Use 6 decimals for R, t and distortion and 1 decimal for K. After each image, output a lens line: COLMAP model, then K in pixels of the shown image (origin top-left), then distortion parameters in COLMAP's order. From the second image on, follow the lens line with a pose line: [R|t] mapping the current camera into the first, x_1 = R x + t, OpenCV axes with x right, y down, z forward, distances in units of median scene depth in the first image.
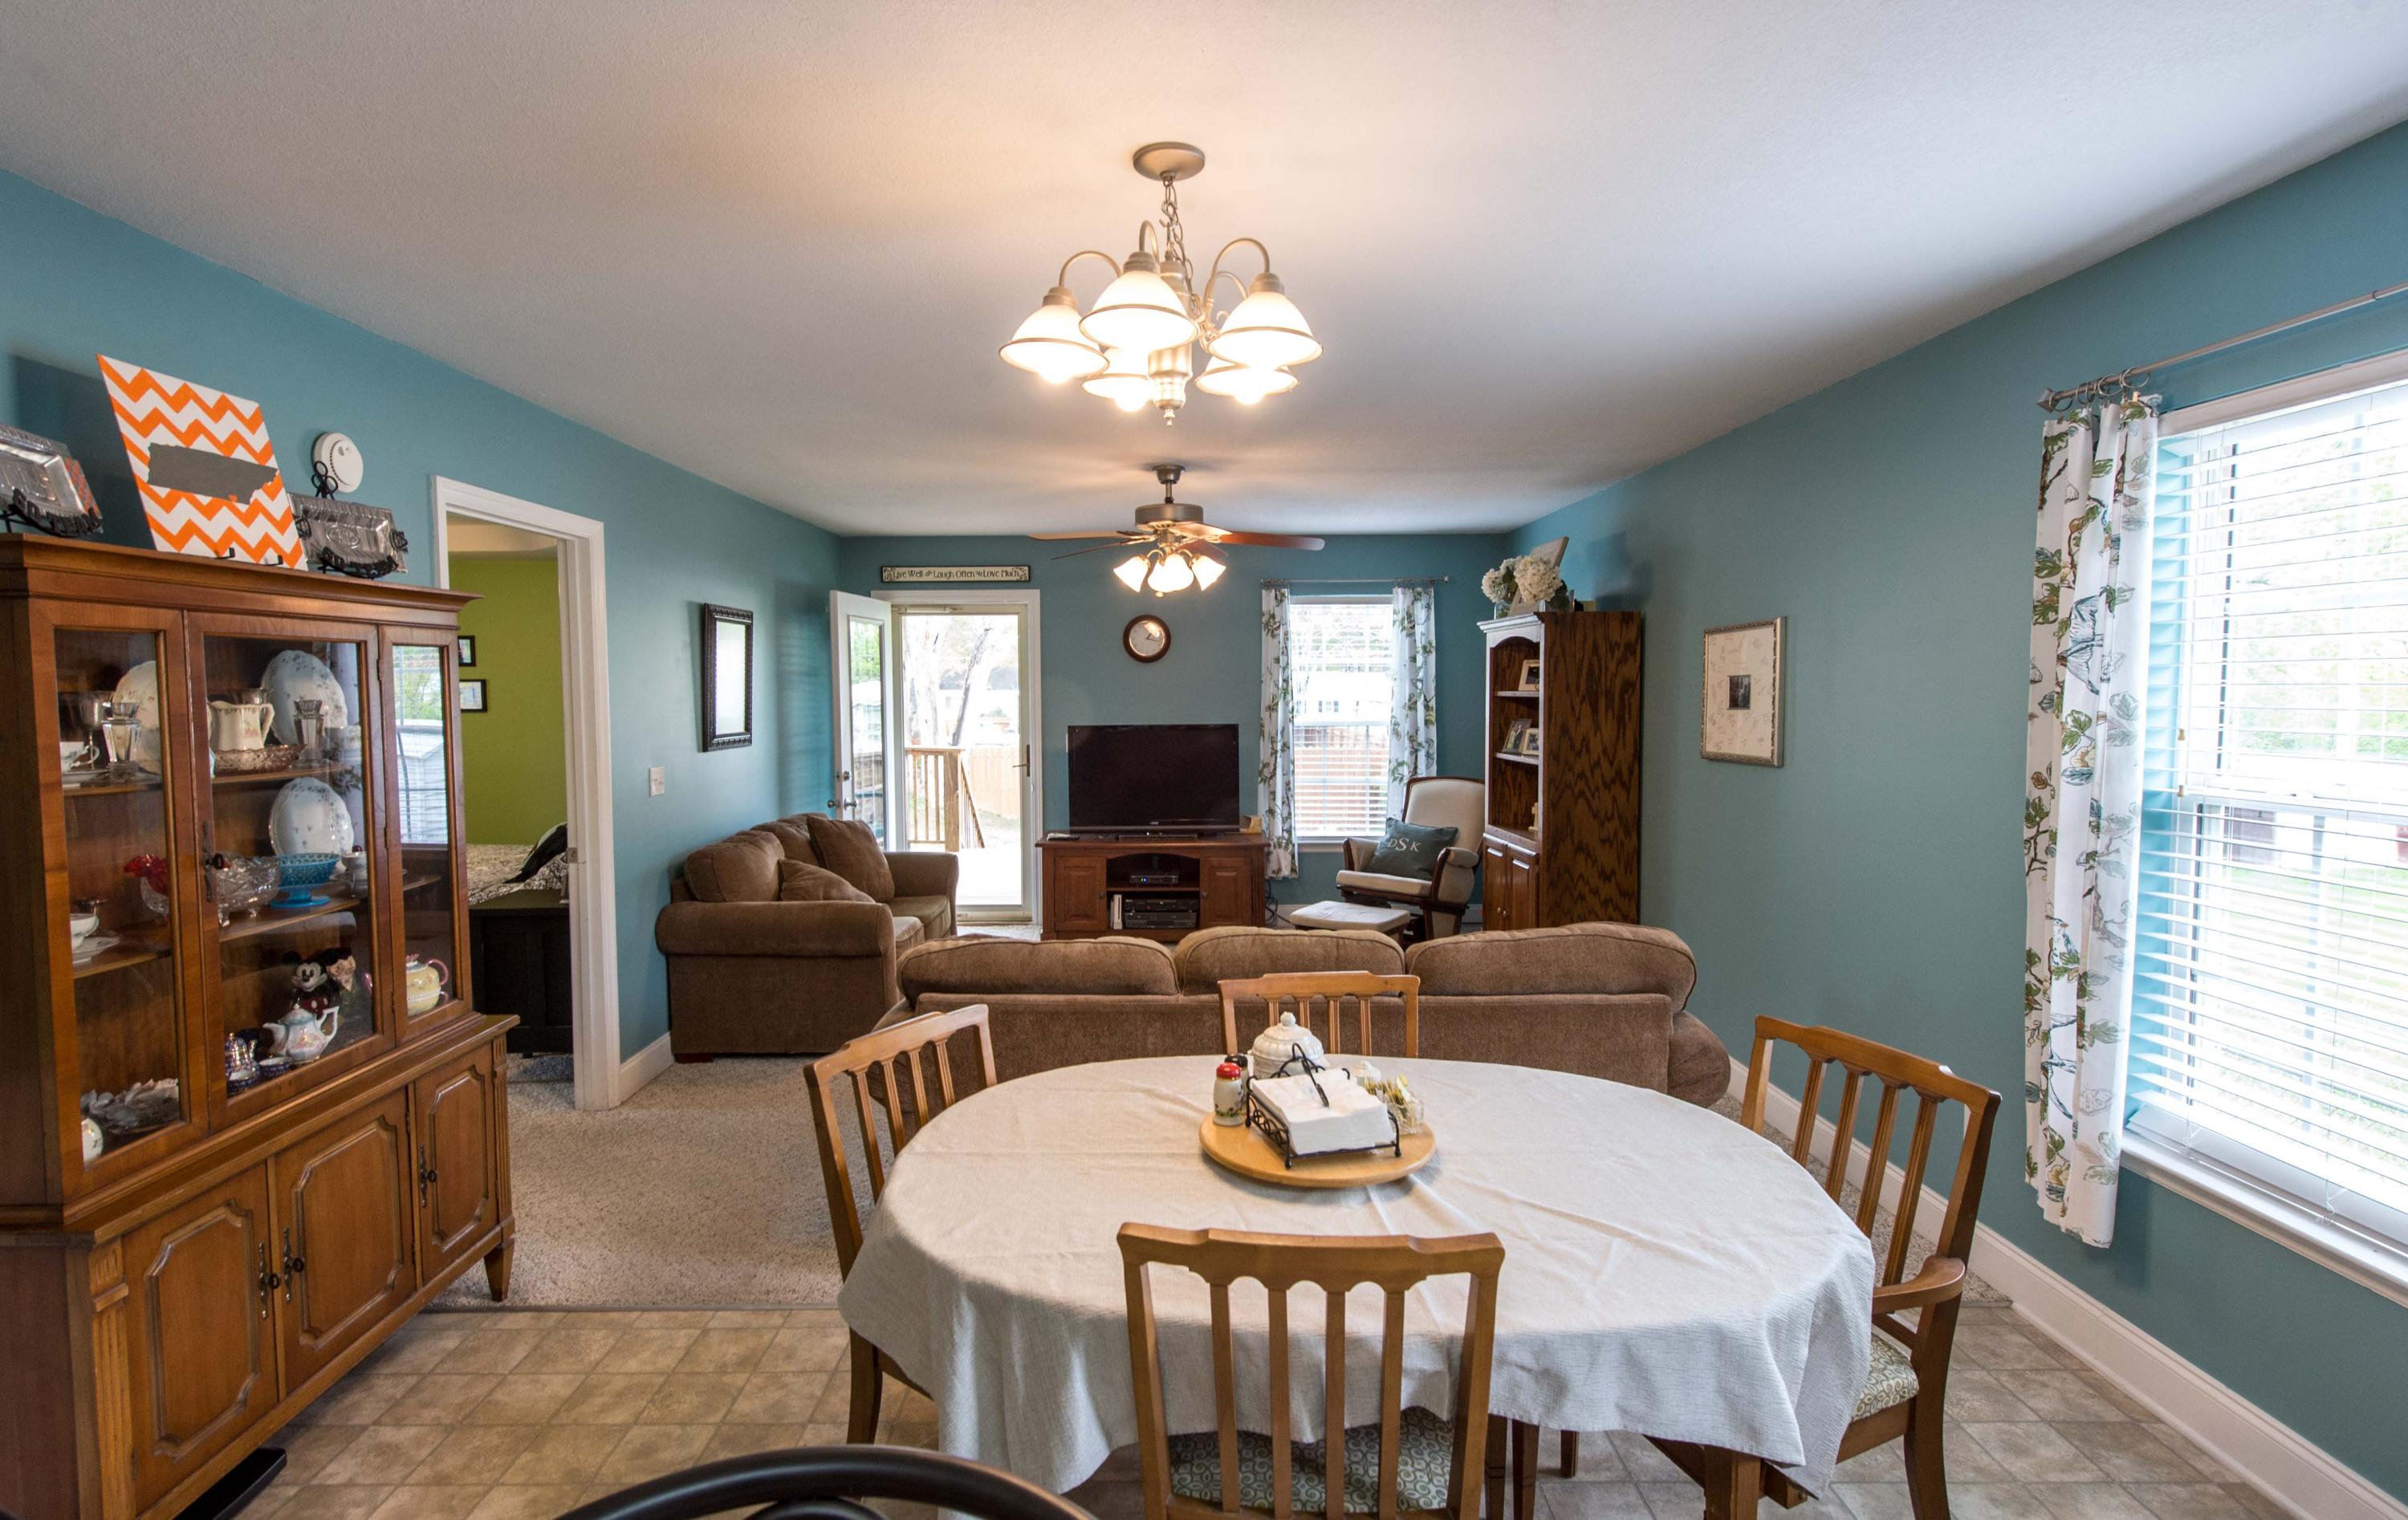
lens RADIAL K [[1178.8, 0, 1157.6], [0, 1178.8, 749.3], [0, 0, 1]] dist [0.017212, -0.001355]
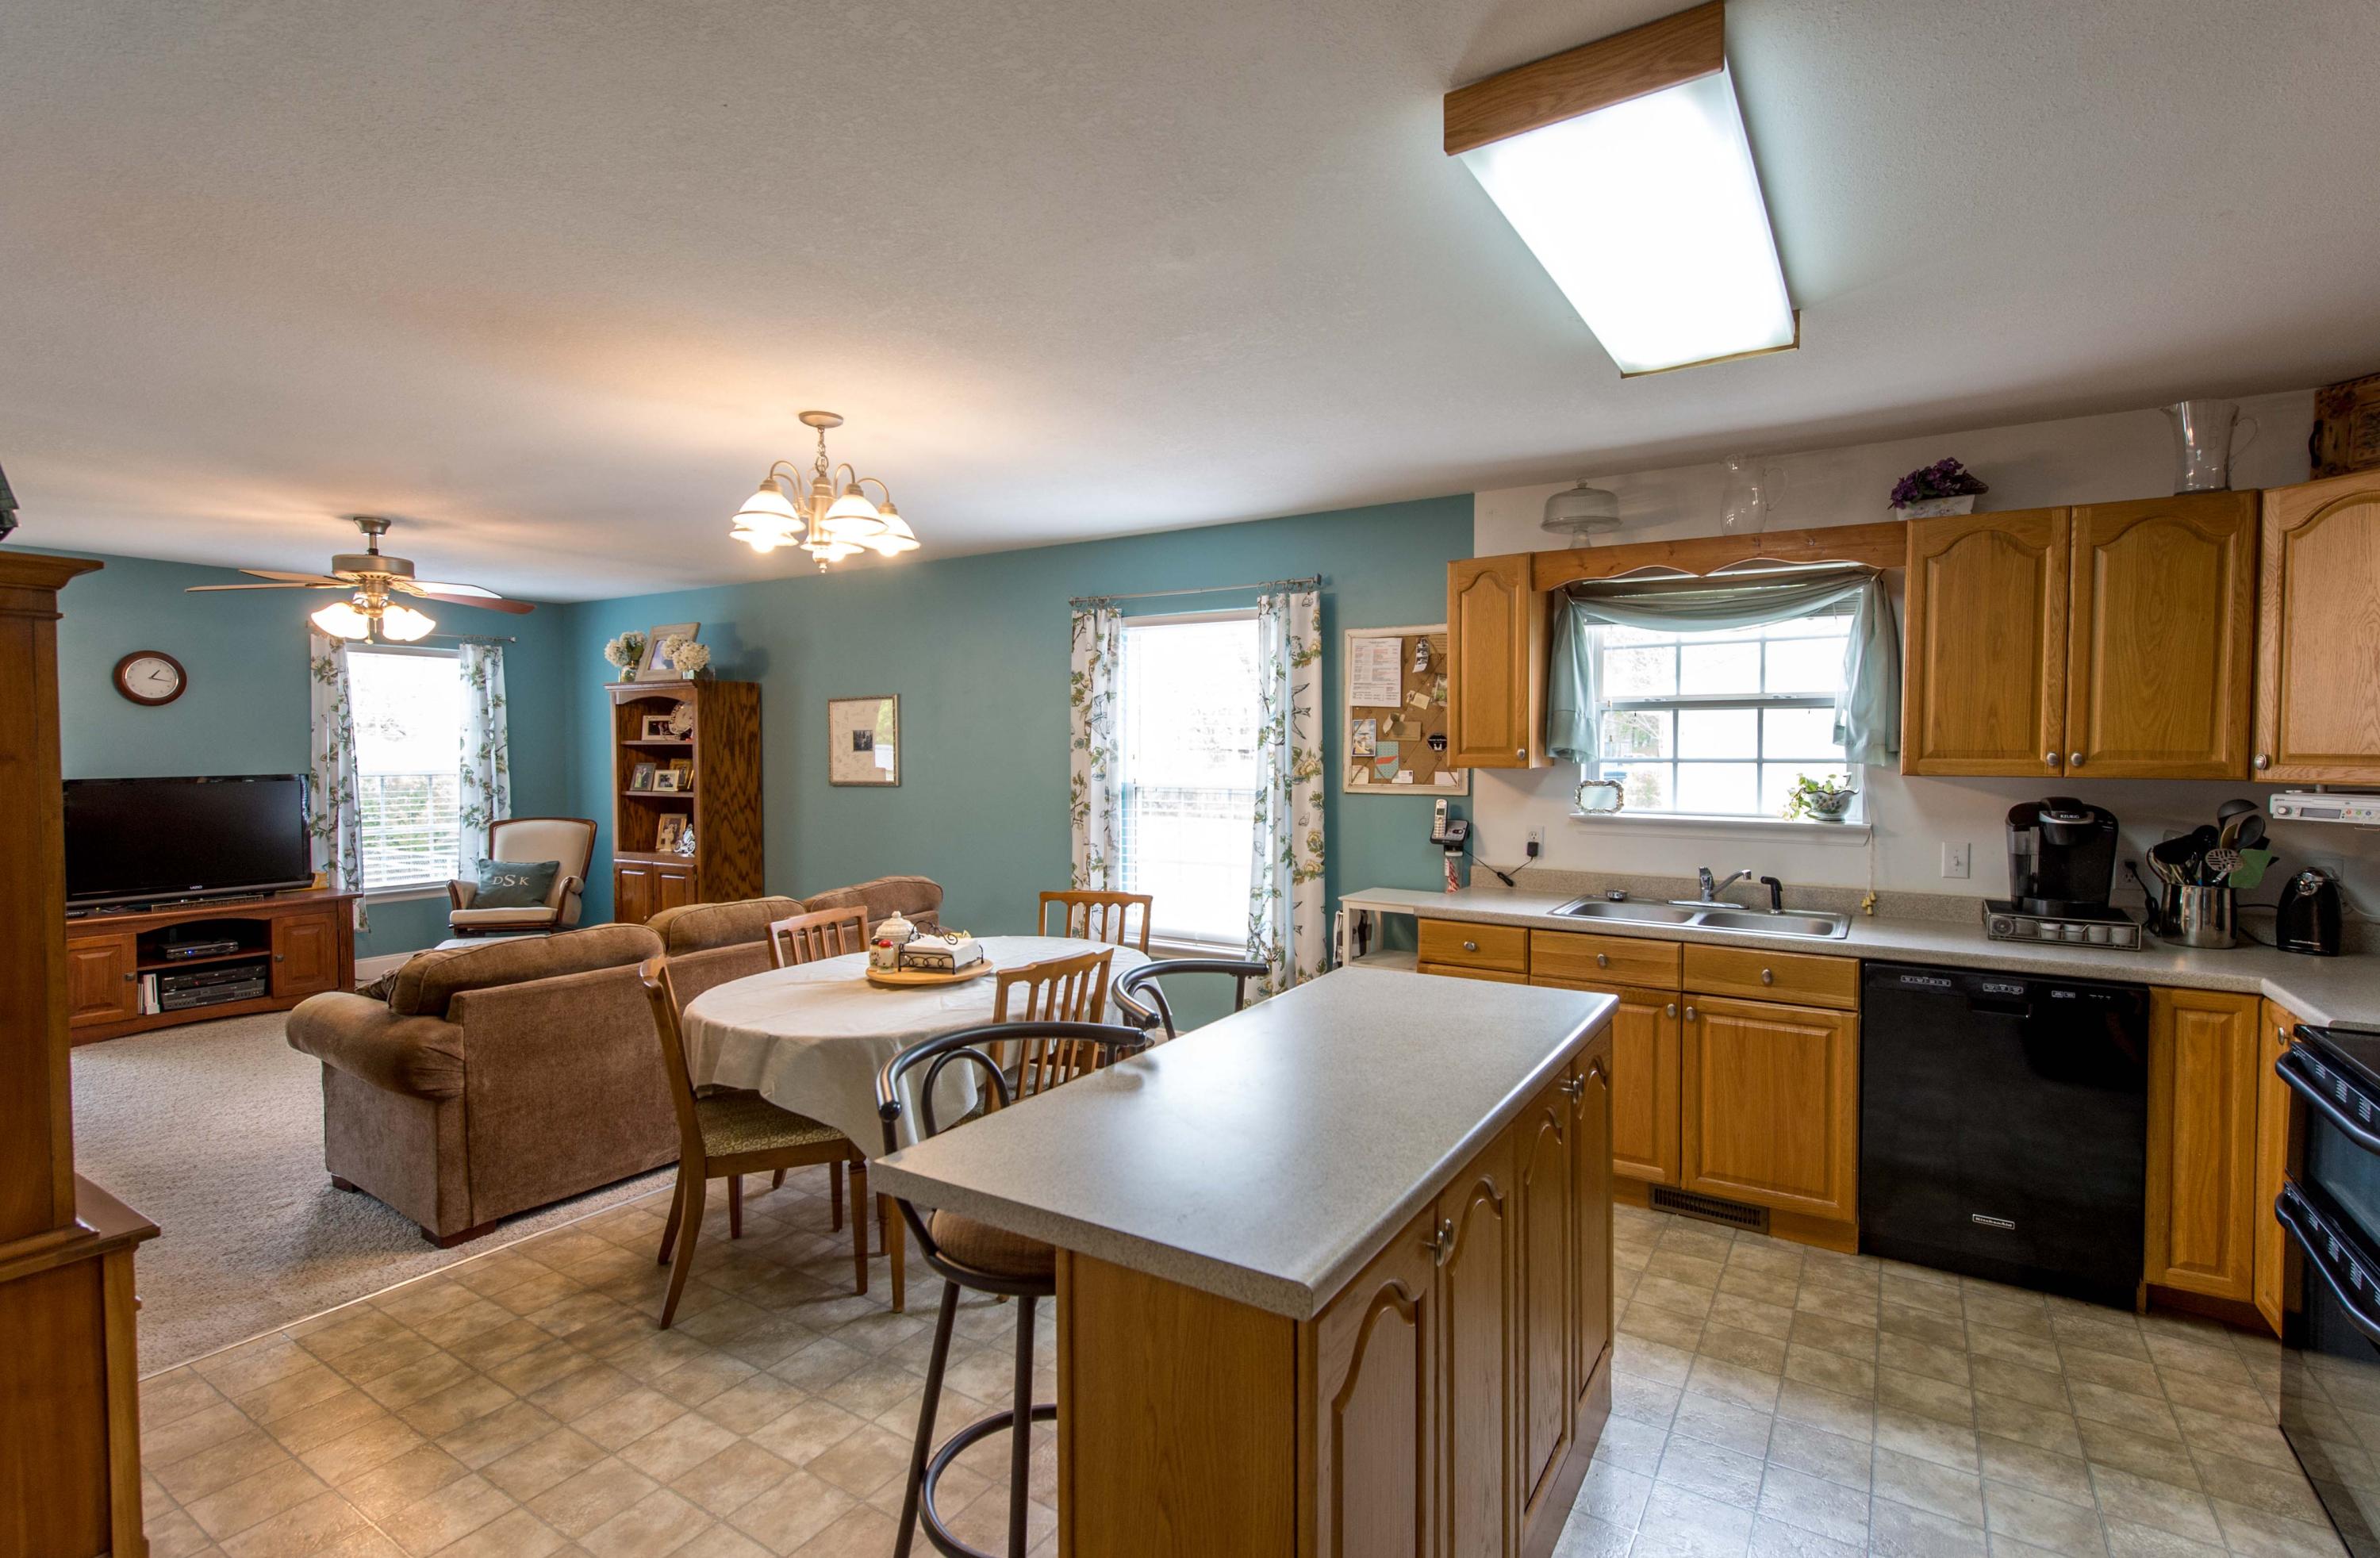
lens RADIAL K [[1119.0, 0, 1181.2], [0, 1119.0, 778.8], [0, 0, 1]] dist [0.020856, -0.011084]
pose [[0.531739, -0.021569, 0.846634, -0.406671], [0.041575, 0.999135, -0.000657, 0.015492], [-0.845888, 0.035548, 0.532175, -0.101829]]
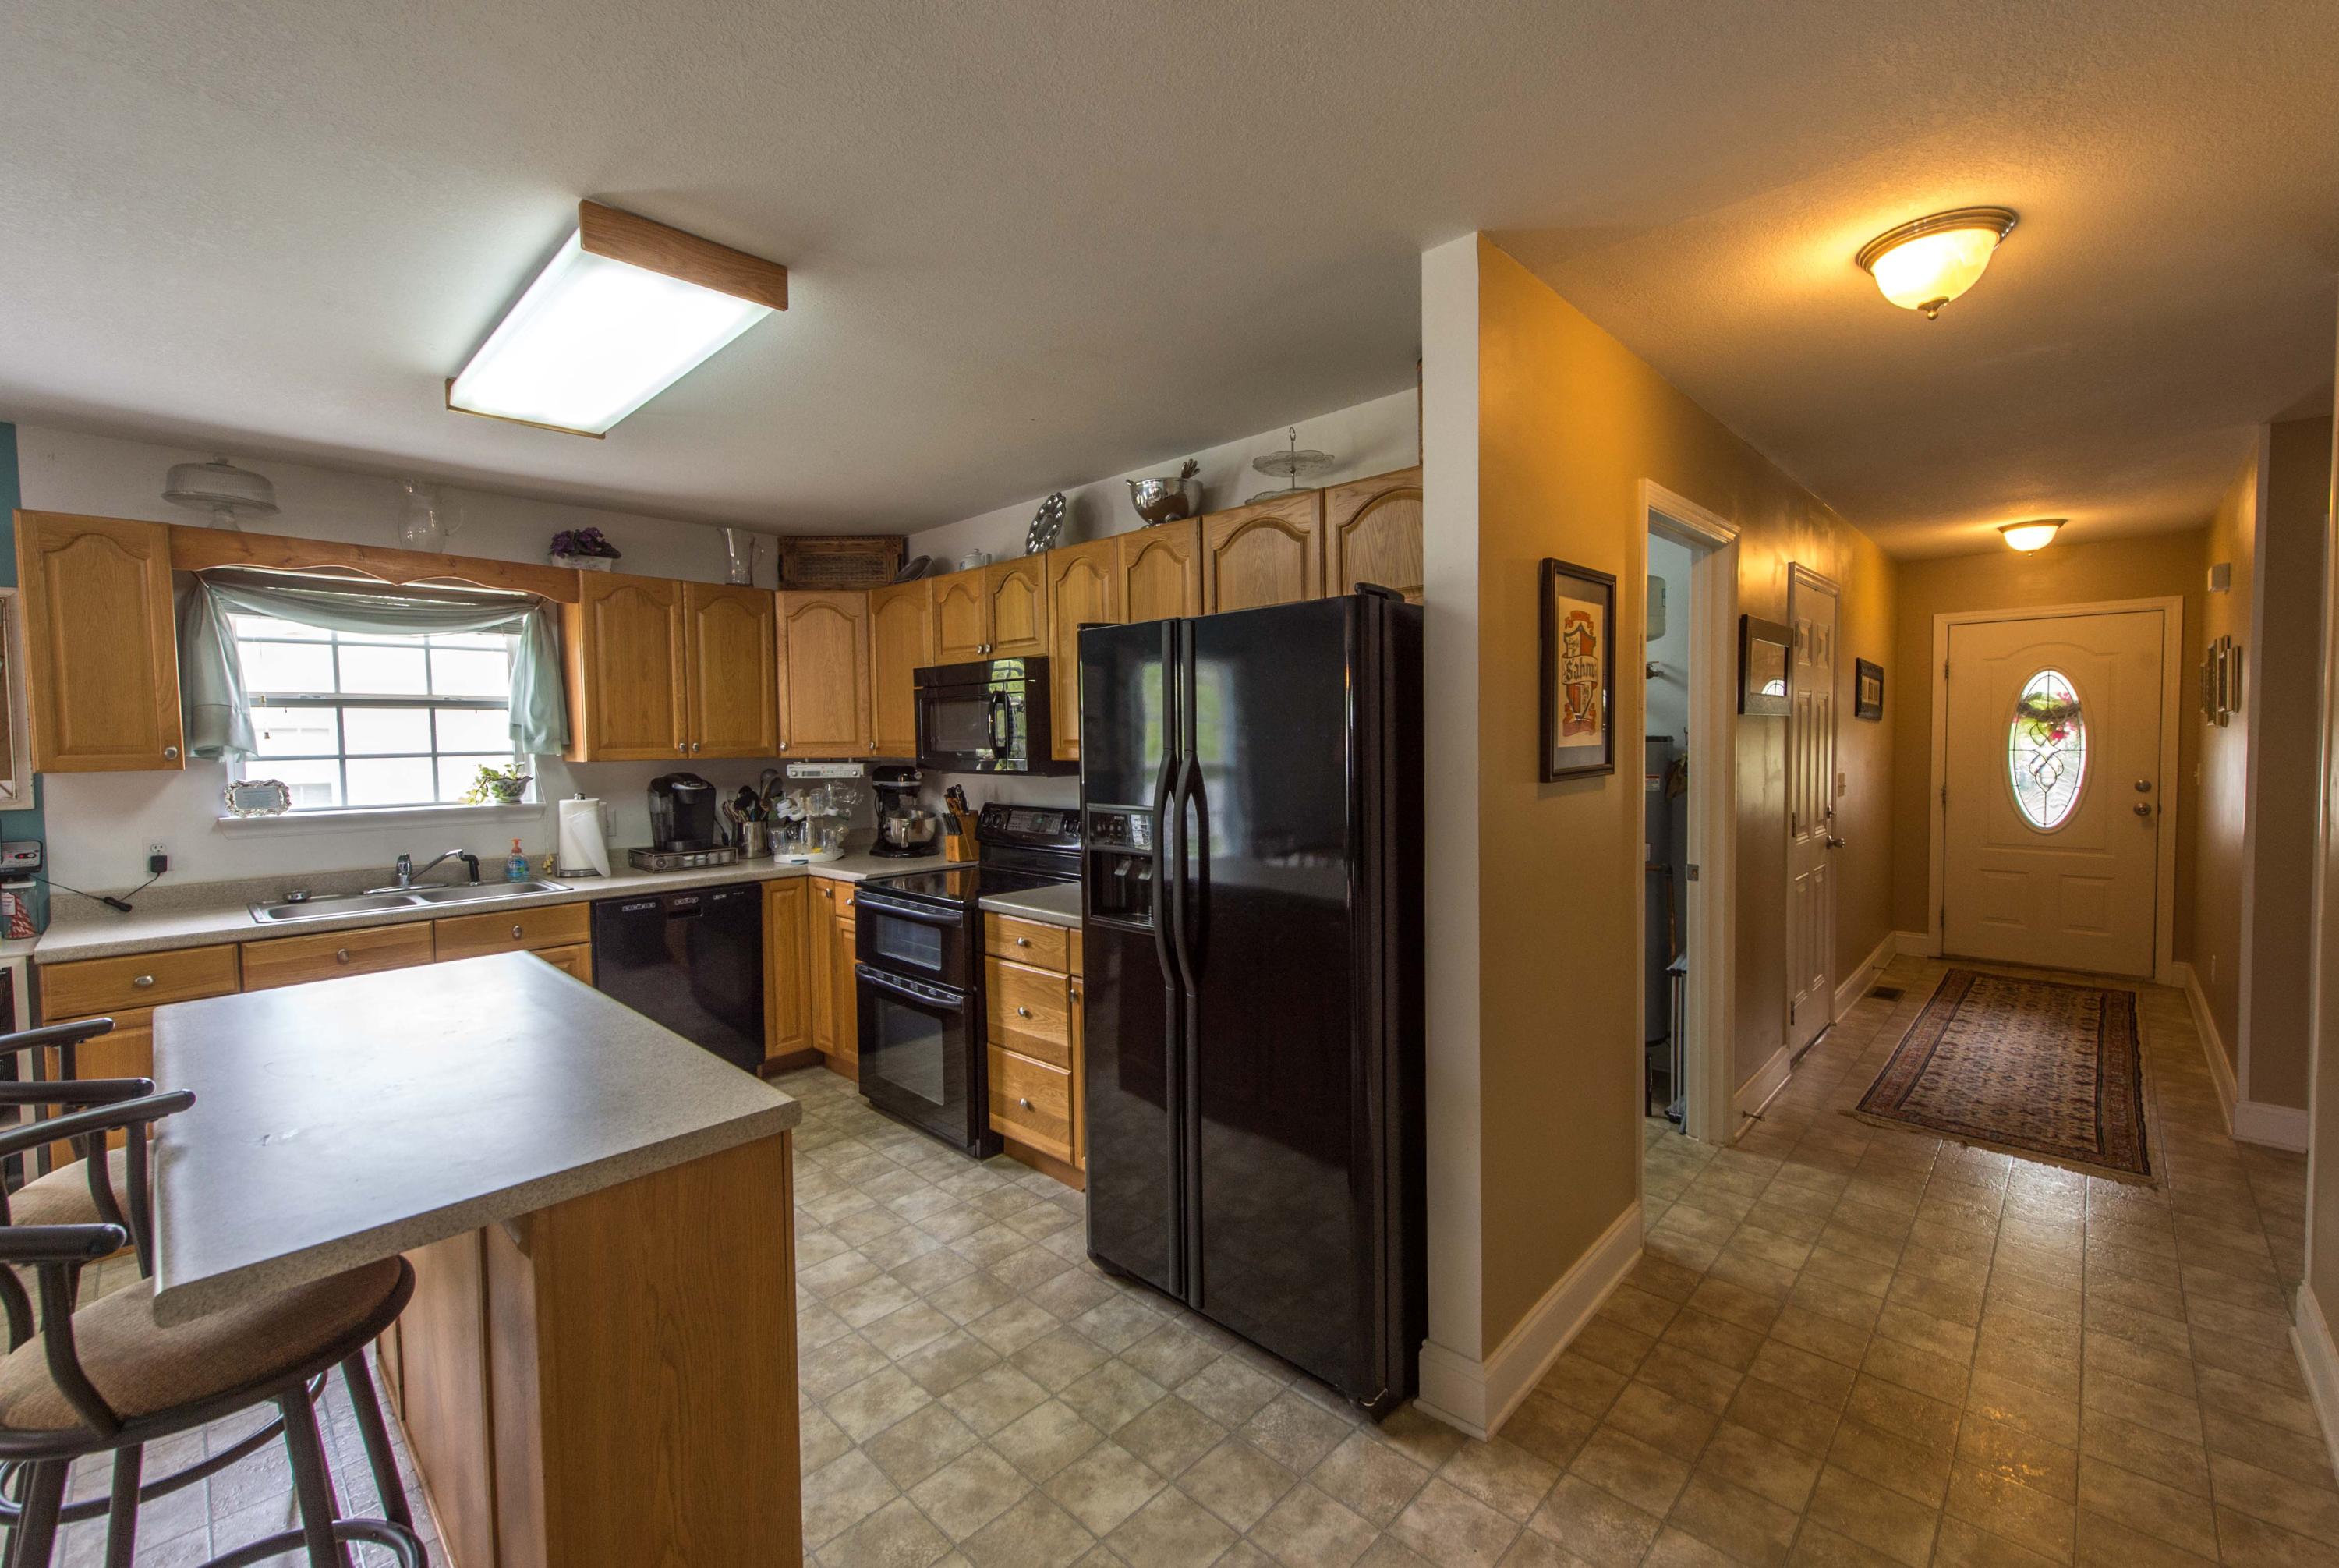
lens RADIAL K [[960.0, 0, 1200.3], [0, 960.0, 772.5], [0, 0, 1]] dist [0.007940, -0.003331]
pose [[-0.742362, -0.010495, 0.669917, -0.472739], [0.052206, 0.995931, 0.073454, 0.009405], [-0.667962, 0.089503, -0.738793, 0.109052]]
